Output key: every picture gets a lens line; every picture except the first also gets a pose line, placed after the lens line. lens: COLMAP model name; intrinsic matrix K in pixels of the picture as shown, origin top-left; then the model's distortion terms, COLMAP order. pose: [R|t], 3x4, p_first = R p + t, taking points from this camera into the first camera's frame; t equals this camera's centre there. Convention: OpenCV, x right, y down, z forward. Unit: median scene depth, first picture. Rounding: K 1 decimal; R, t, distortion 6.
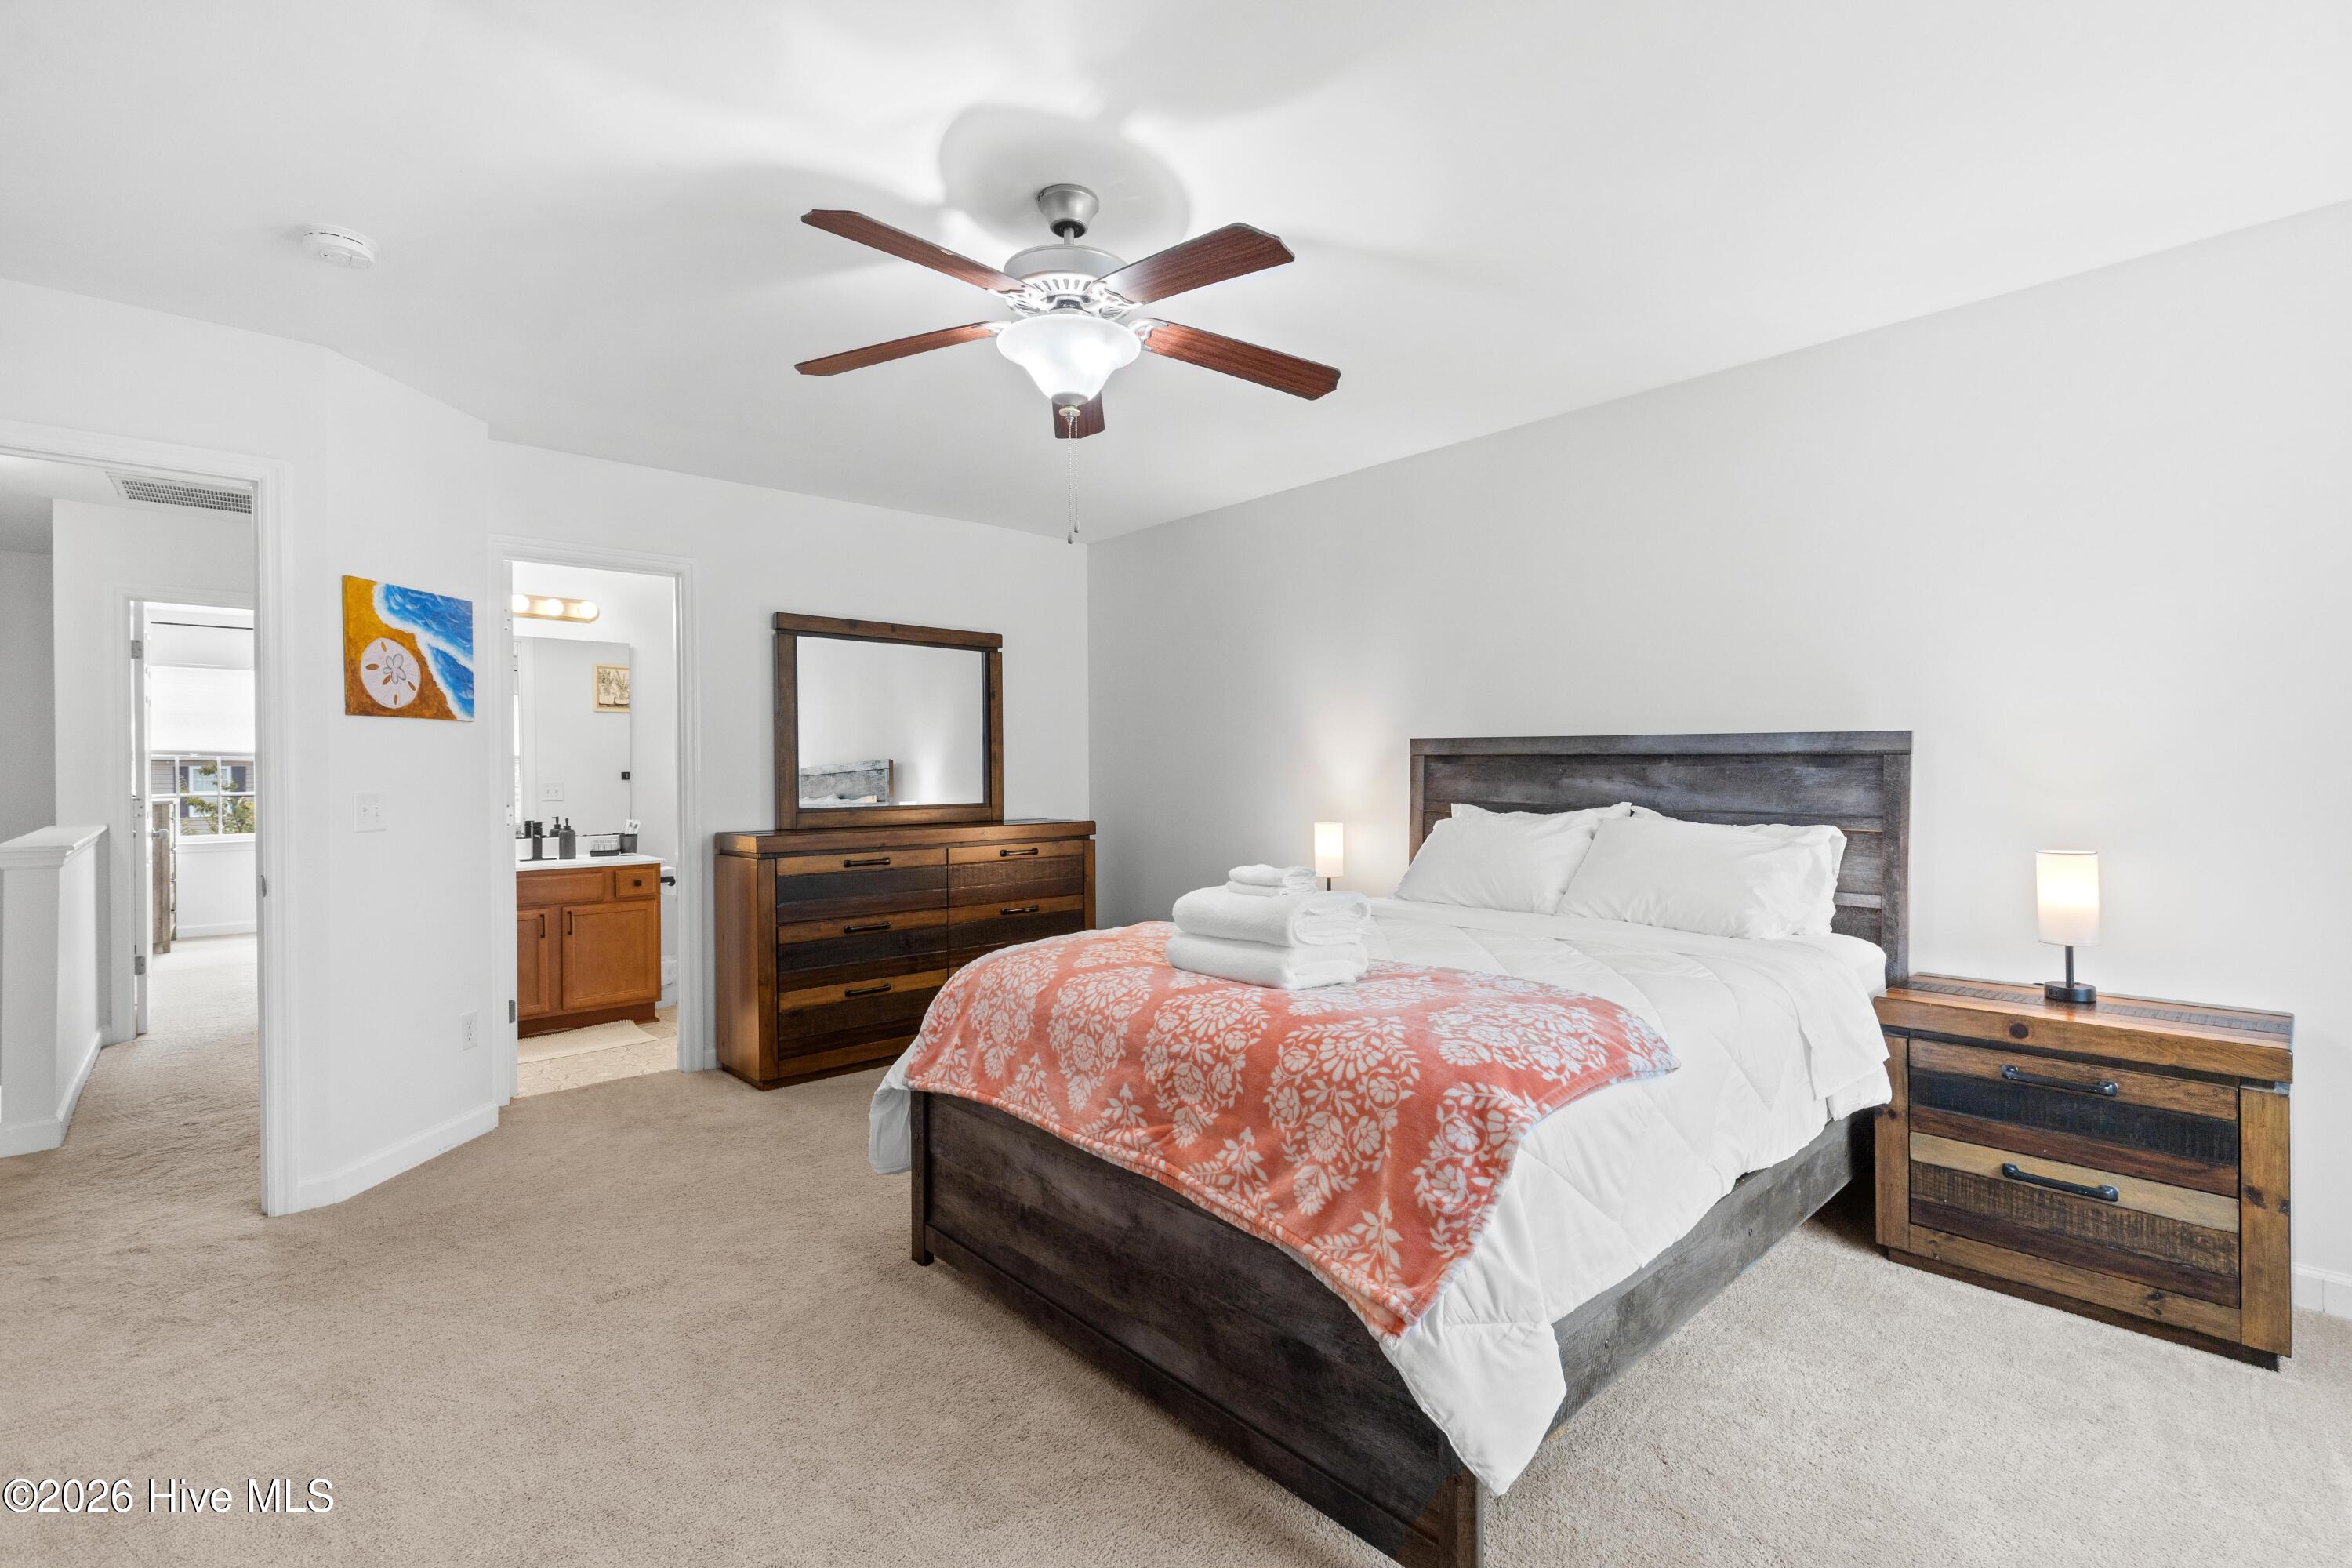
lens RADIAL K [[1069.2, 0, 1182.5], [0, 1069.2, 774.1], [0, 0, 1]] dist [0.011825, 0.000123]
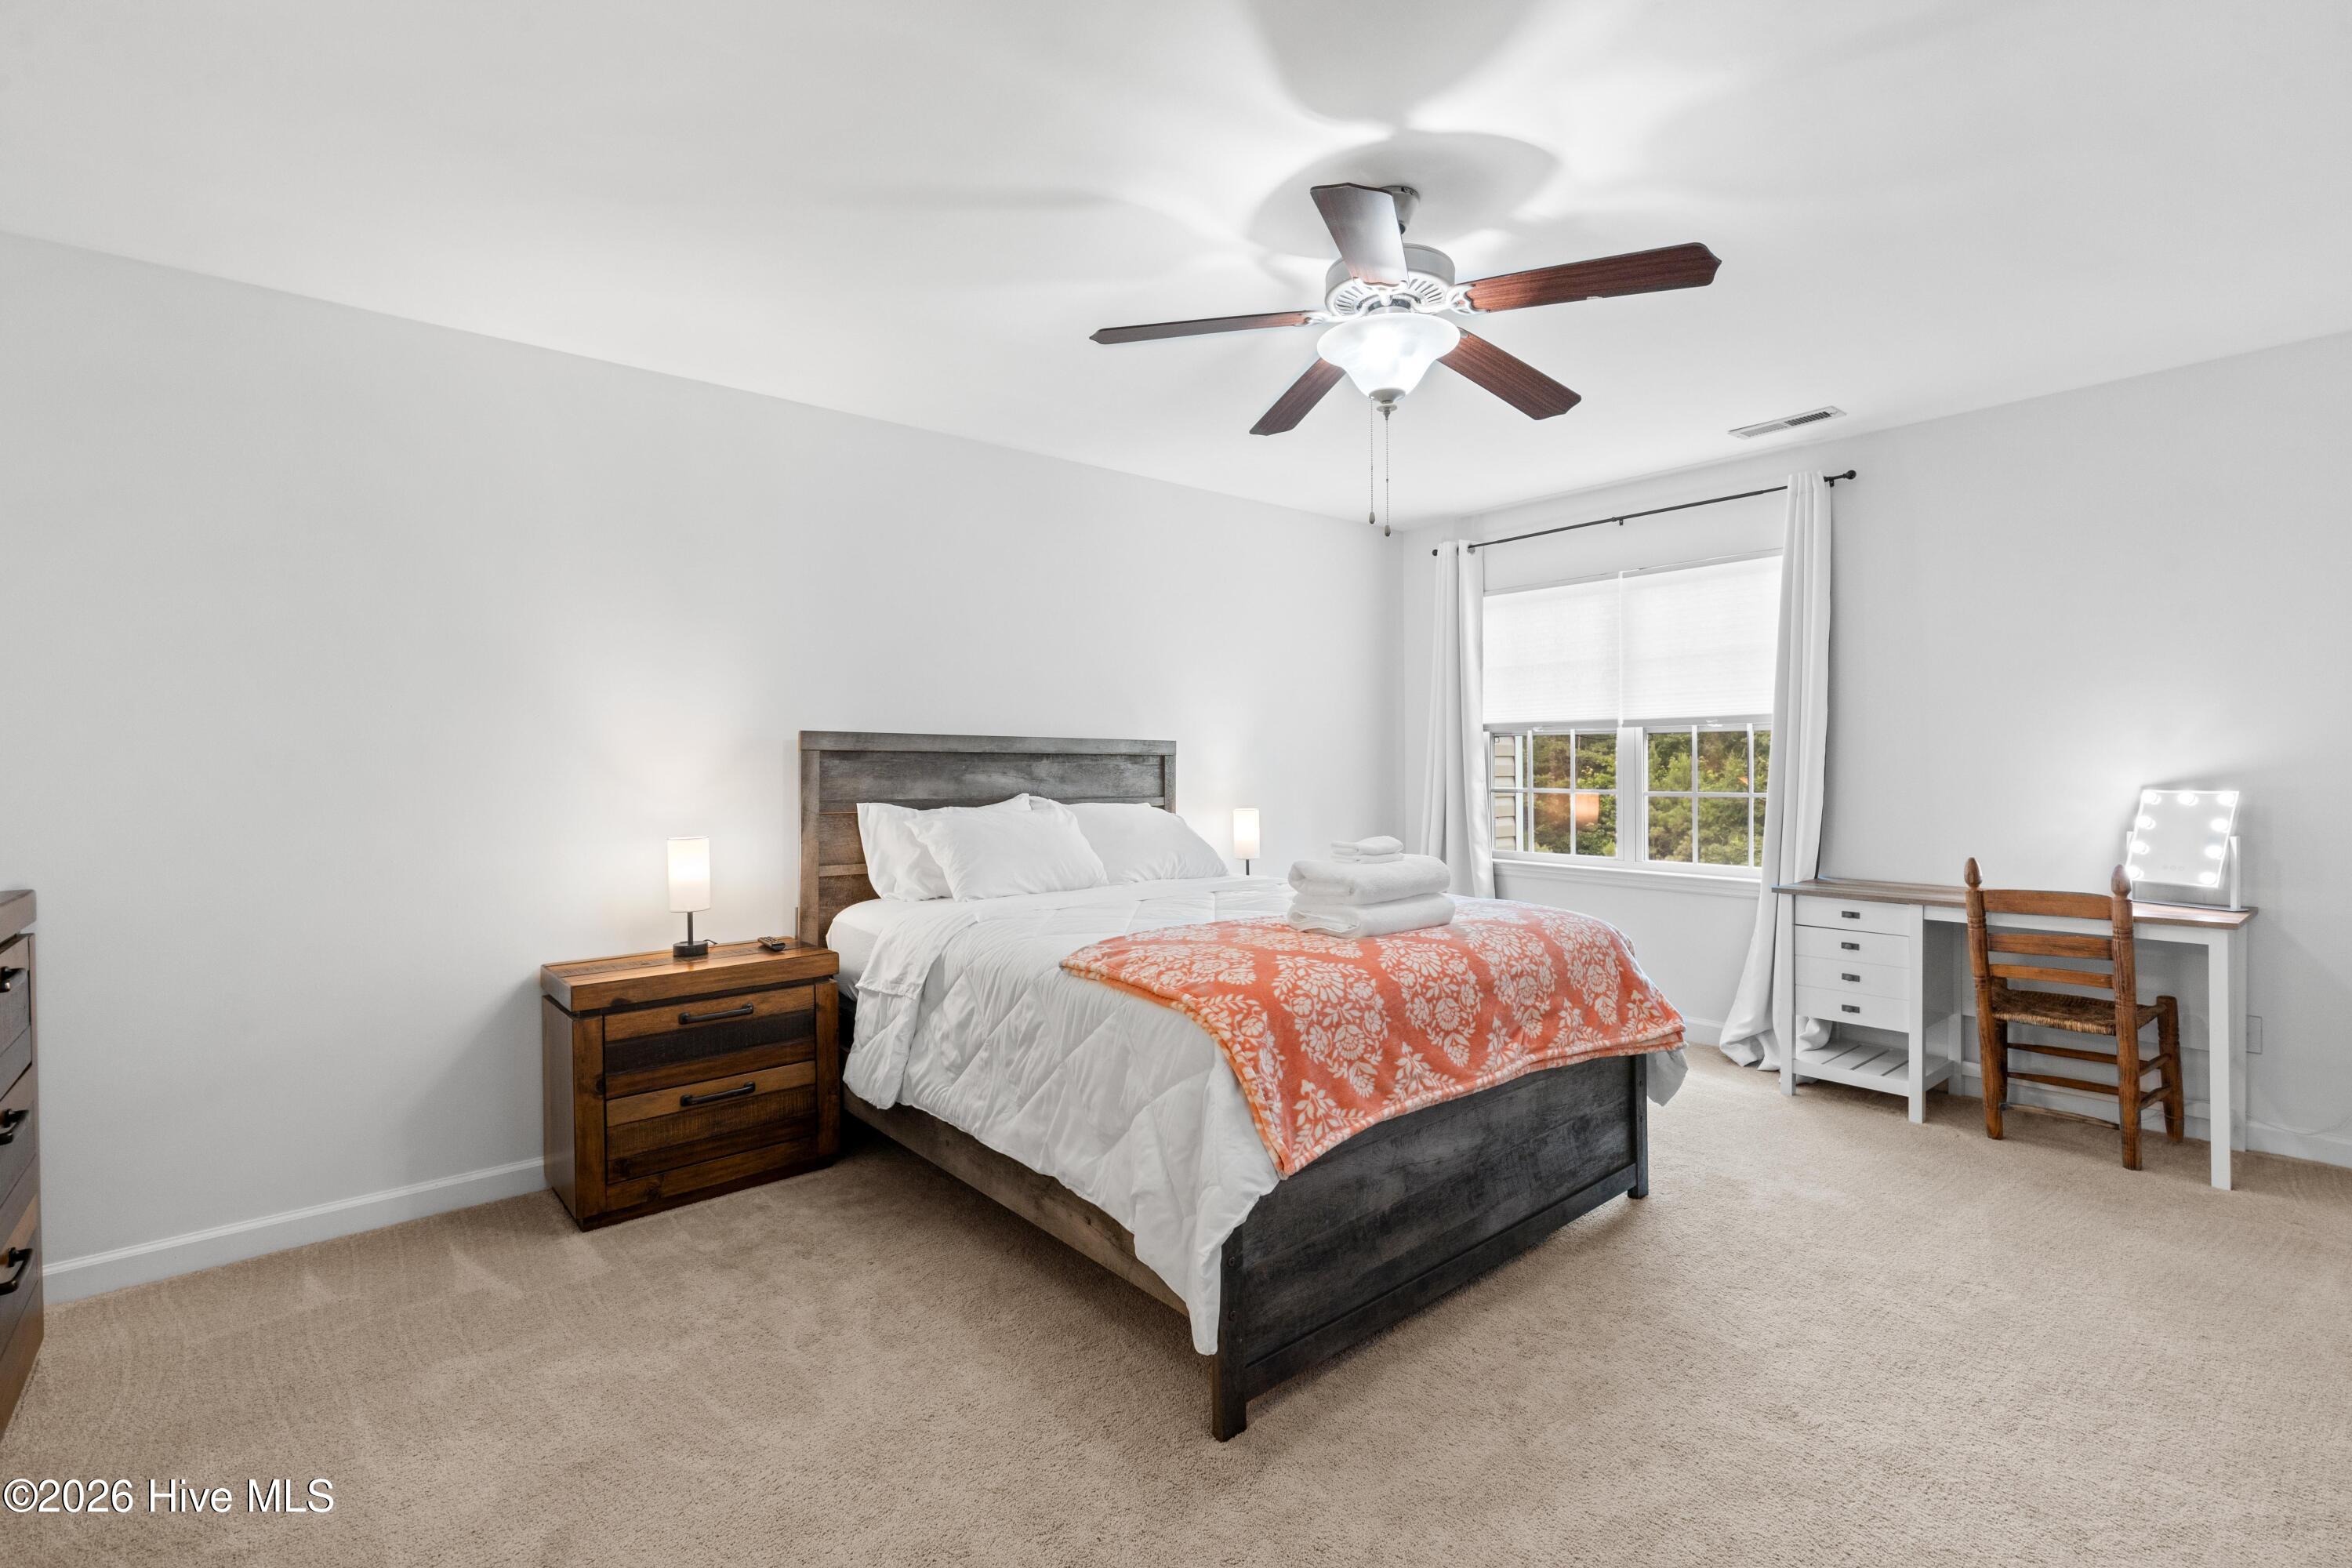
lens RADIAL K [[1032.7, 0, 1170.4], [0, 1032.7, 777.0], [0, 0, 1]] dist [0.003207, 0.000094]
pose [[0.035410, -0.006524, 0.999352, -0.753772], [0.014108, 0.999882, 0.006028, 0.003851], [-0.999273, 0.013885, 0.035498, 0.807481]]
